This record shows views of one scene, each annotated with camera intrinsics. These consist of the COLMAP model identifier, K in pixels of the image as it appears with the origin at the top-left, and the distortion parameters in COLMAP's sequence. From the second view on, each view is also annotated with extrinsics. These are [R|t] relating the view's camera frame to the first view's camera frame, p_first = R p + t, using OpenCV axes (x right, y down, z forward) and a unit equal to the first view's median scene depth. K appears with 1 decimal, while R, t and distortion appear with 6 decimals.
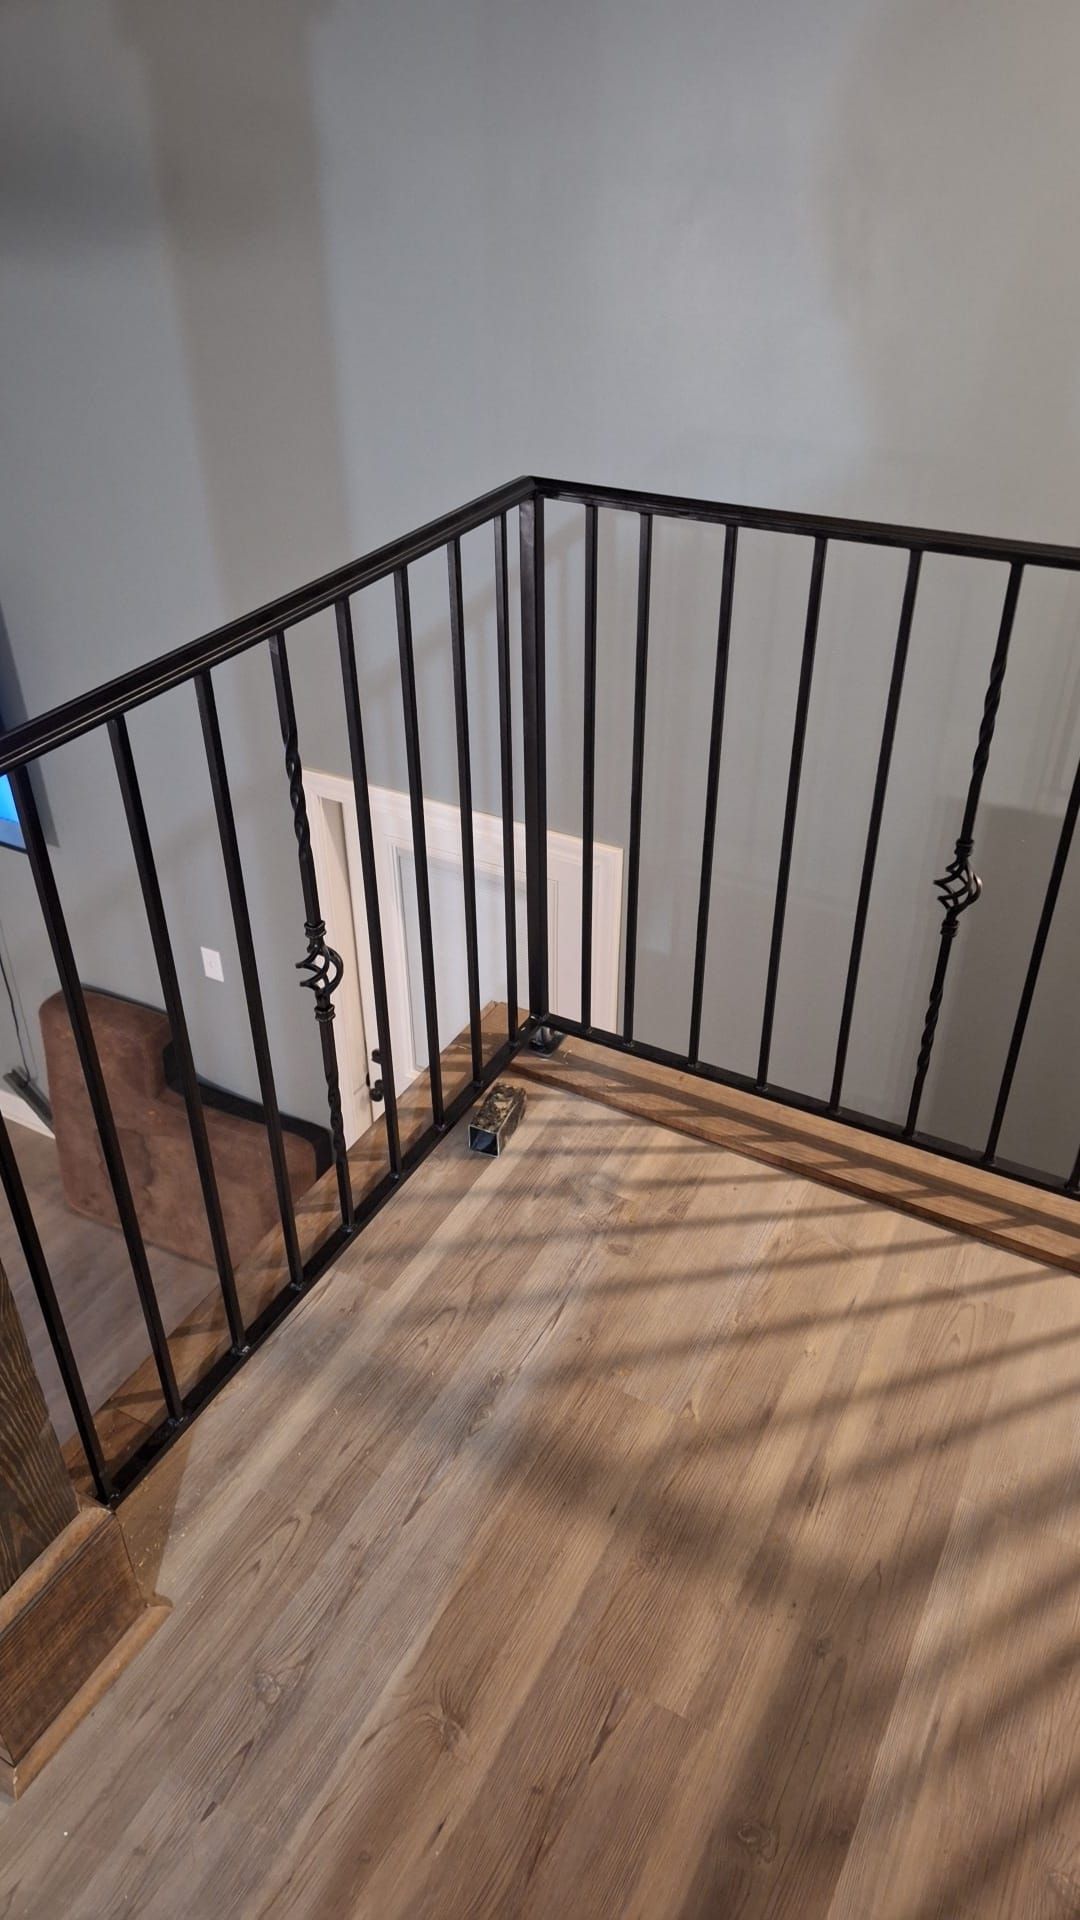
lens RADIAL K [[1317.8, 0, 531.6], [0, 1317.8, 959.4], [0, 0, 1]] dist [-0.011887, -0.003317]
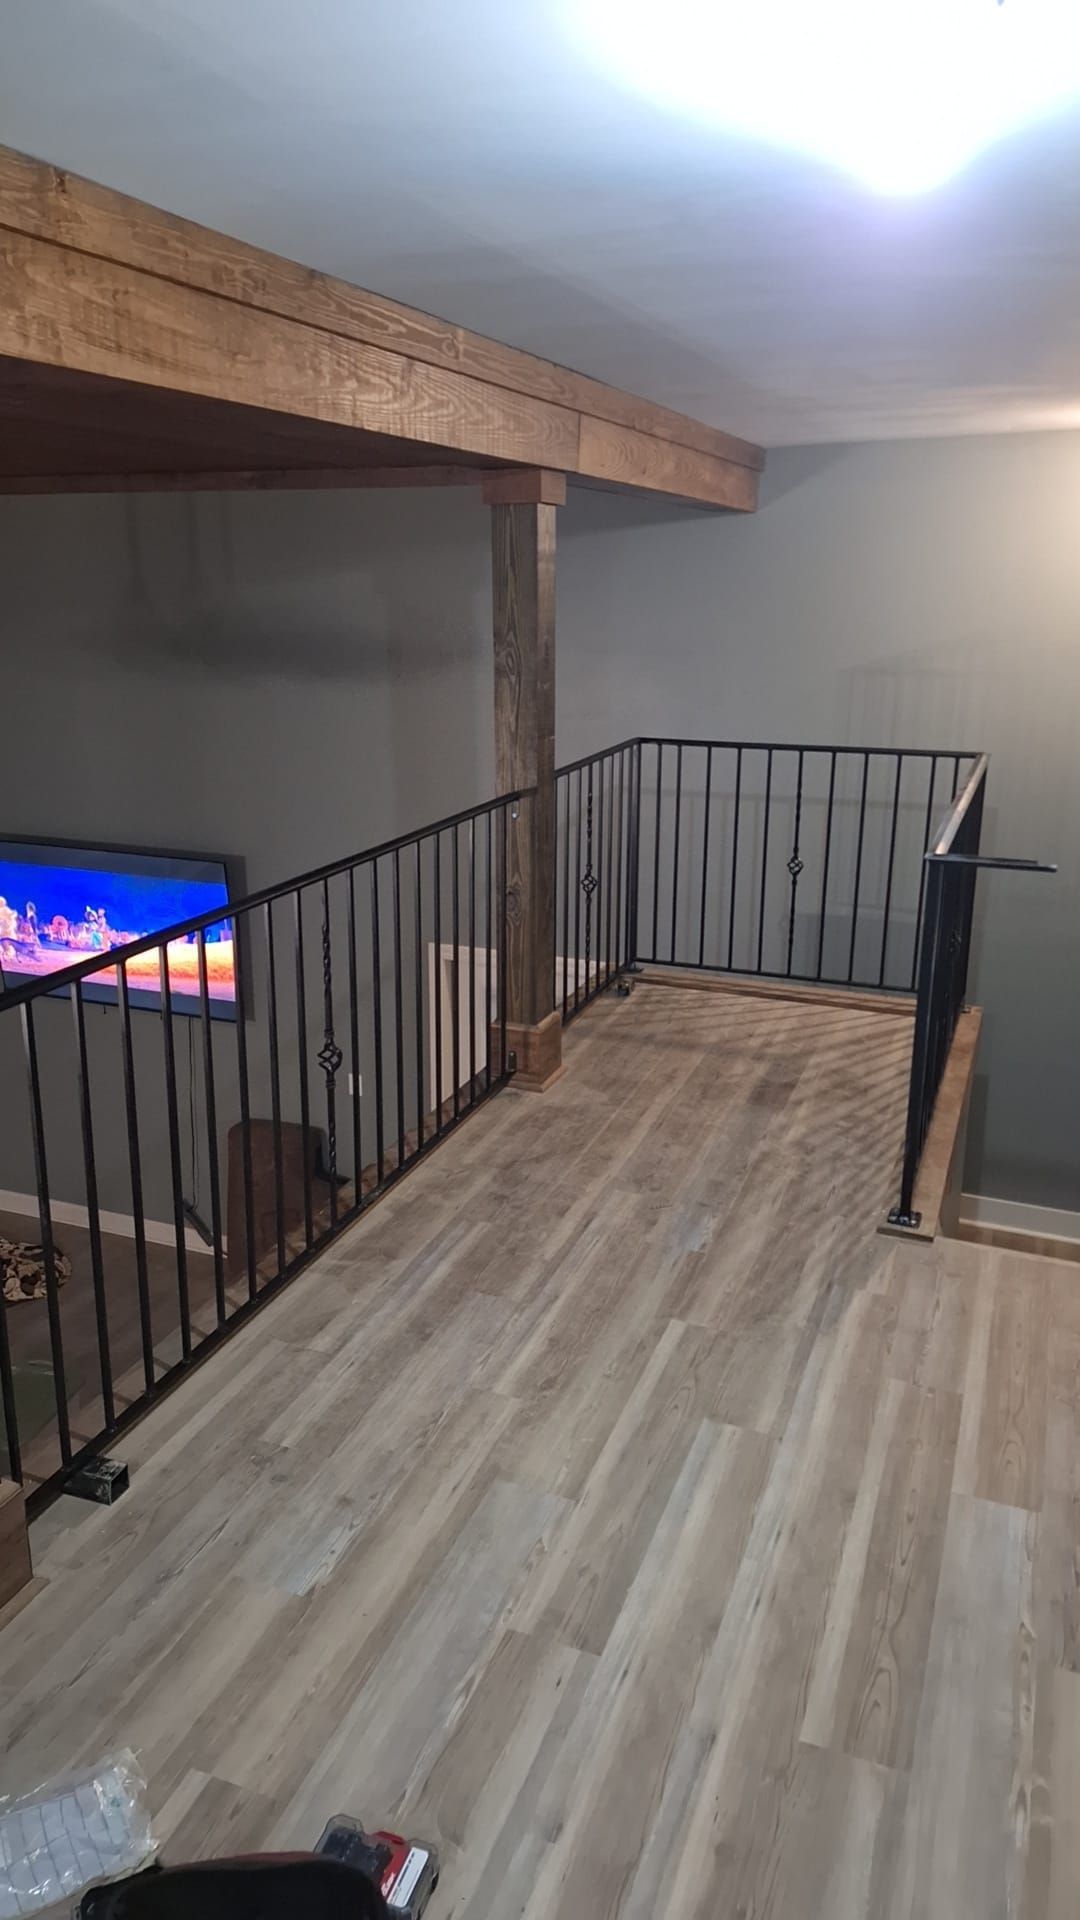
lens RADIAL K [[1317.8, 0, 543.3], [0, 1317.8, 954.1], [0, 0, 1]] dist [-0.011887, -0.003317]
pose [[0.992932, -0.025397, 0.115936, -0.547313], [0.059694, 0.951156, -0.302884, 0.945165], [-0.102581, 0.307664, 0.945949, -1.567092]]
